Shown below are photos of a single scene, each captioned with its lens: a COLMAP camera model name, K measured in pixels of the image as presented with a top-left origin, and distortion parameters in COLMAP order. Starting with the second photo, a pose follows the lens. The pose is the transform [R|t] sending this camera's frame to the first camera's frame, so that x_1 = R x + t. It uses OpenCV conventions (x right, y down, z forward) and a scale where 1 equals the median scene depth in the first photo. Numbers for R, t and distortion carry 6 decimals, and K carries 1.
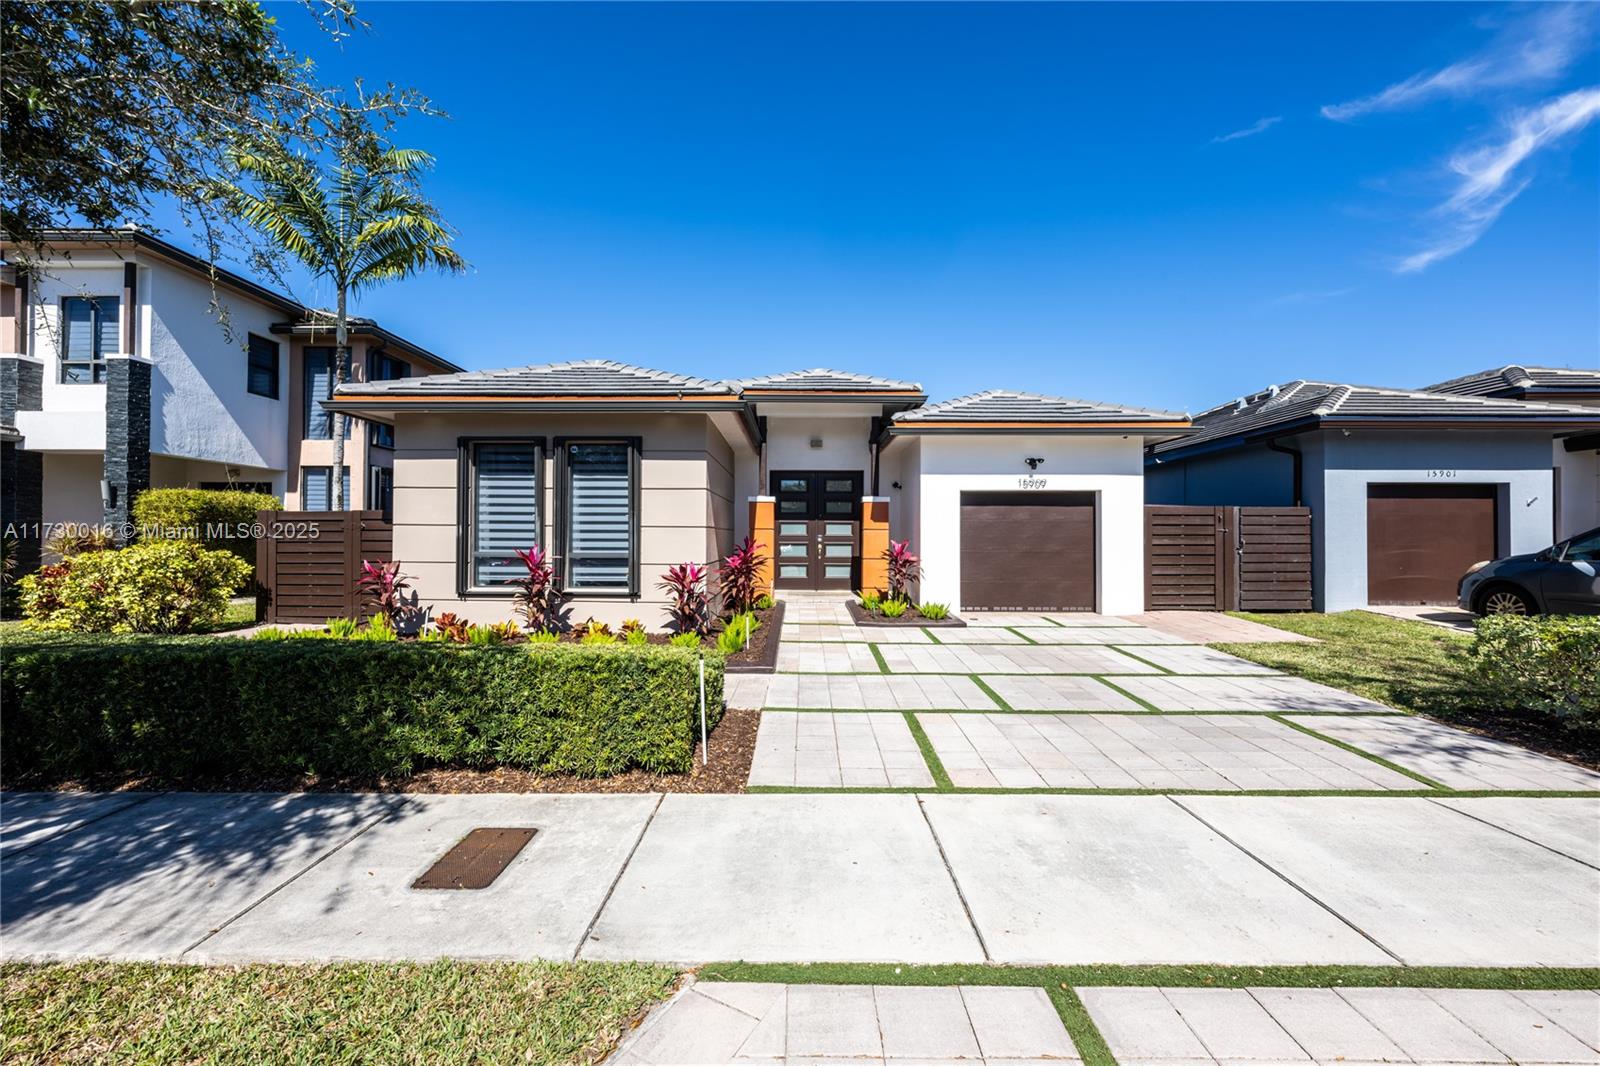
lens RADIAL K [[611.1, 0, 775.9], [0, 611.1, 529.0], [0, 0, 1]] dist [-0.001670, 0.000396]
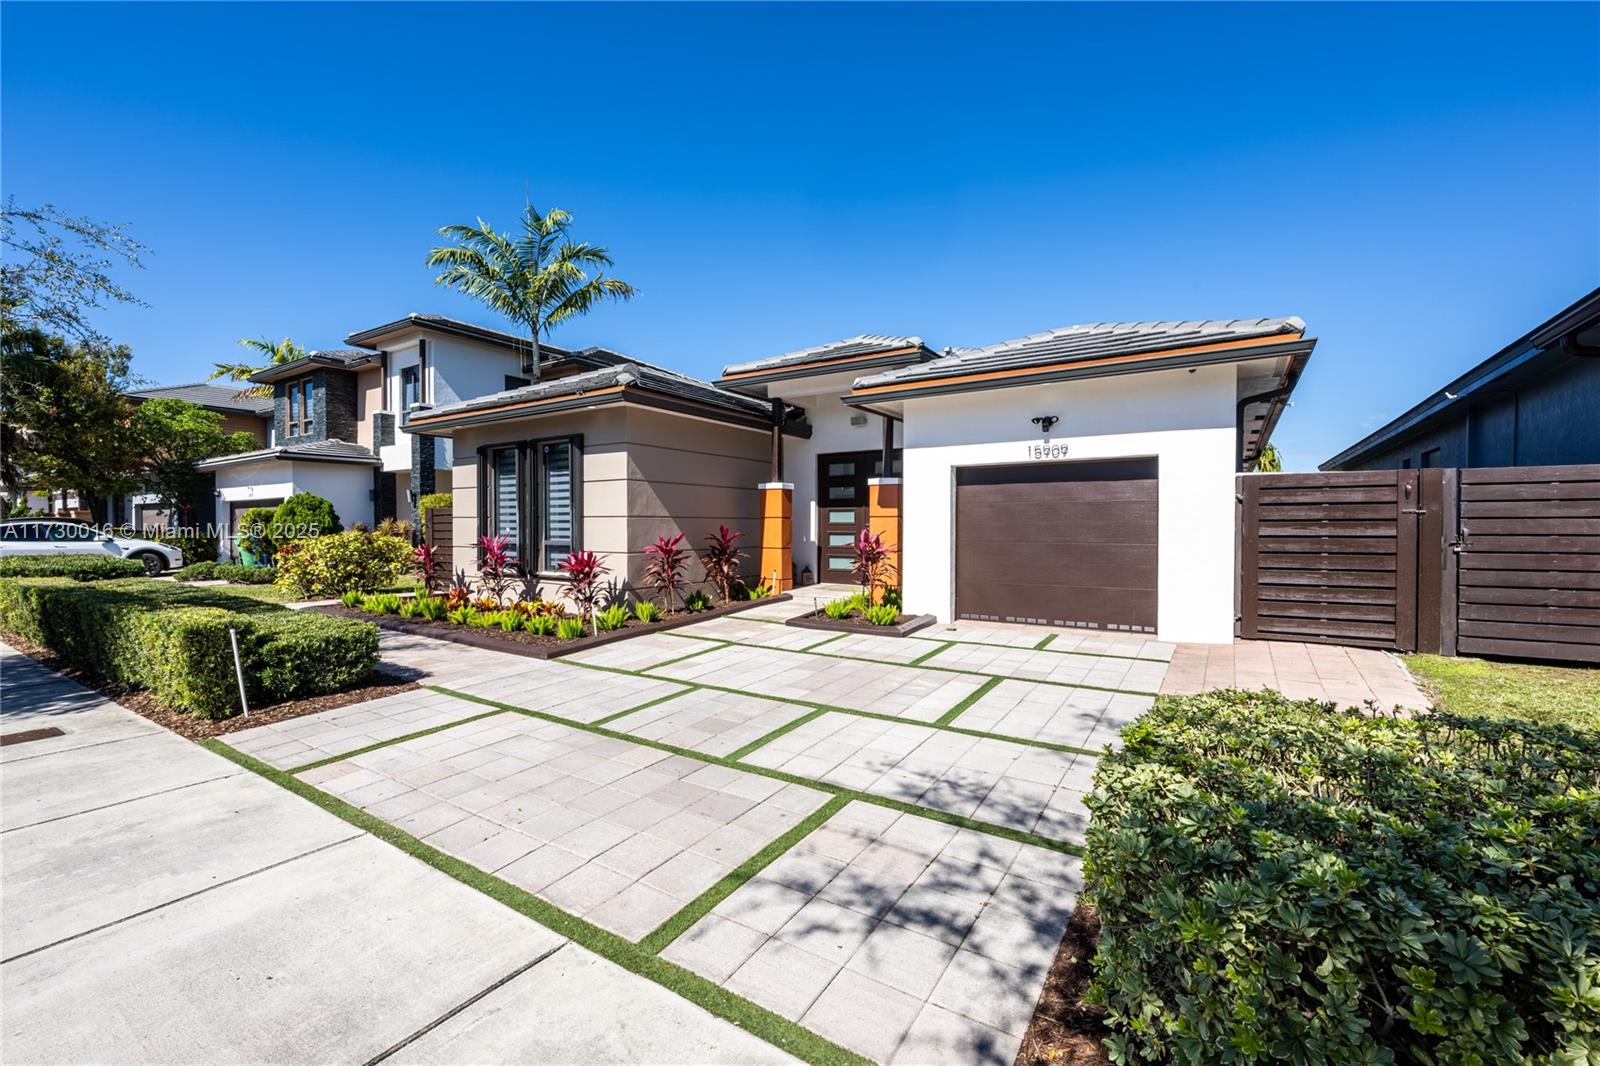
lens RADIAL K [[625.5, 0, 783.3], [0, 625.5, 535.1], [0, 0, 1]] dist [-0.000607, 0.000045]
pose [[0.852995, 0.003726, -0.521906, 0.532449], [0.011111, 0.999618, 0.025297, 0.003158], [0.521801, -0.027377, 0.852628, 0.193792]]
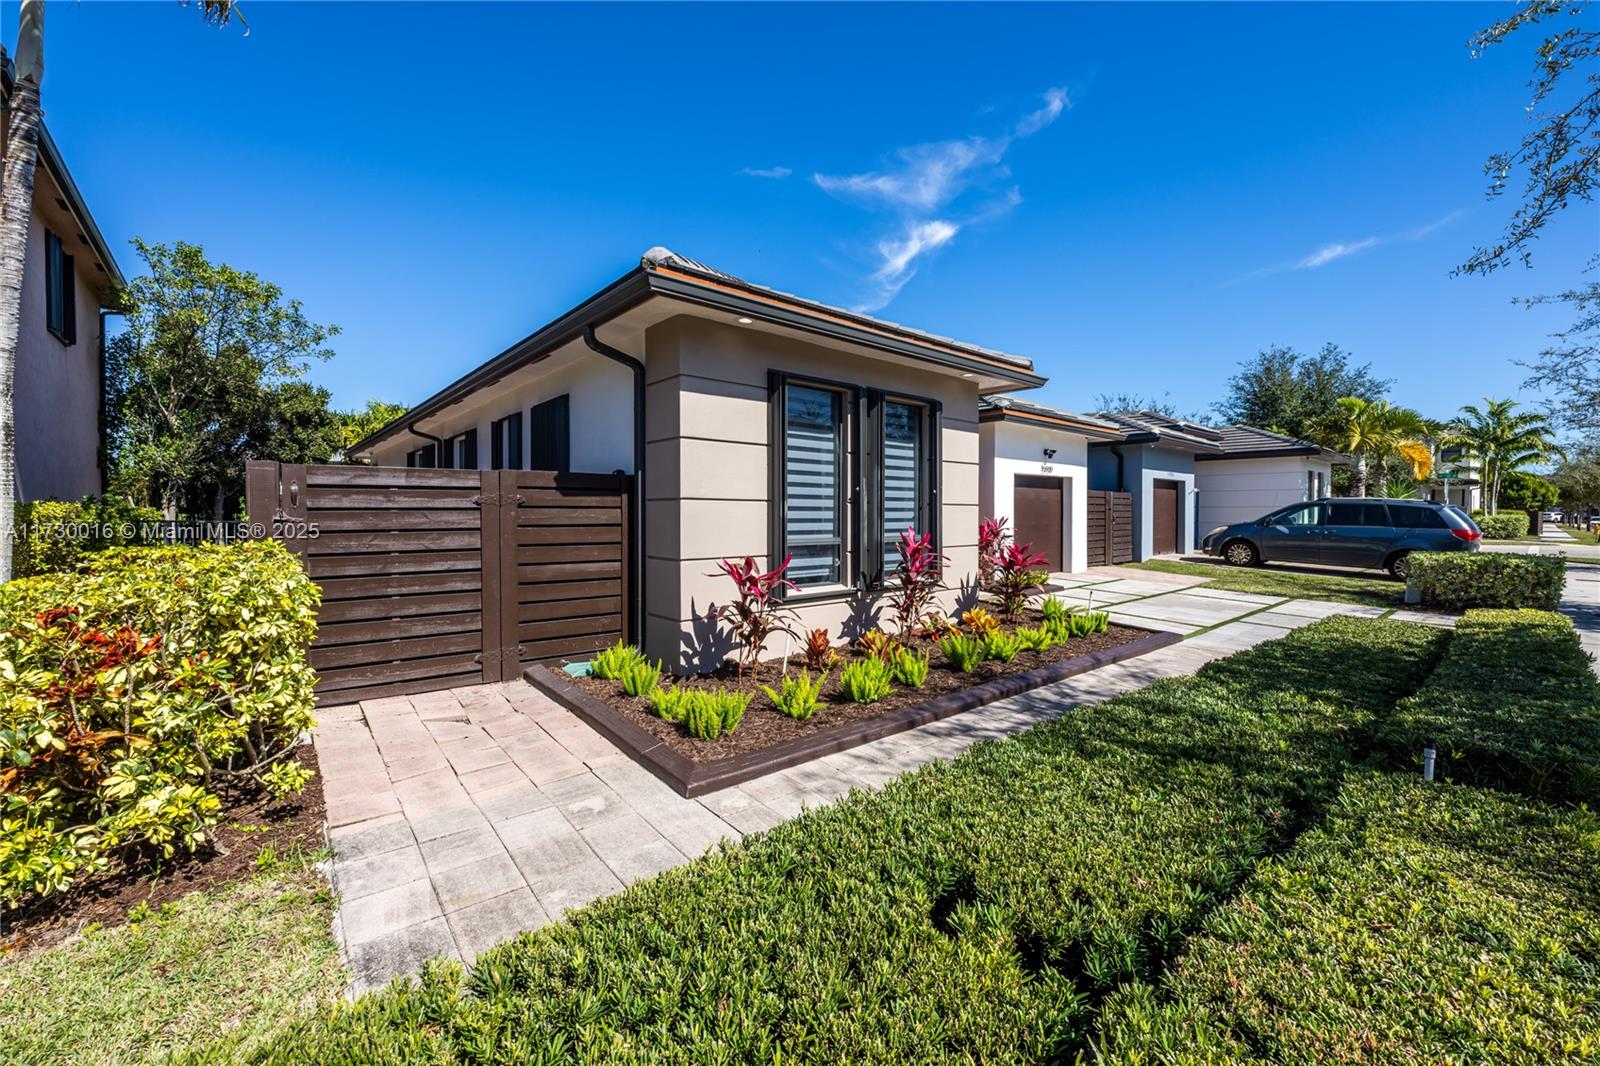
lens RADIAL K [[639.7, 0, 798.5], [0, 639.7, 521.1], [0, 0, 1]] dist [-0.000483, -0.000030]
pose [[0.751611, -0.011963, 0.659498, -0.779413], [-0.004608, 0.999716, 0.023385, -0.000308], [-0.659591, -0.020616, 0.751342, 0.362142]]
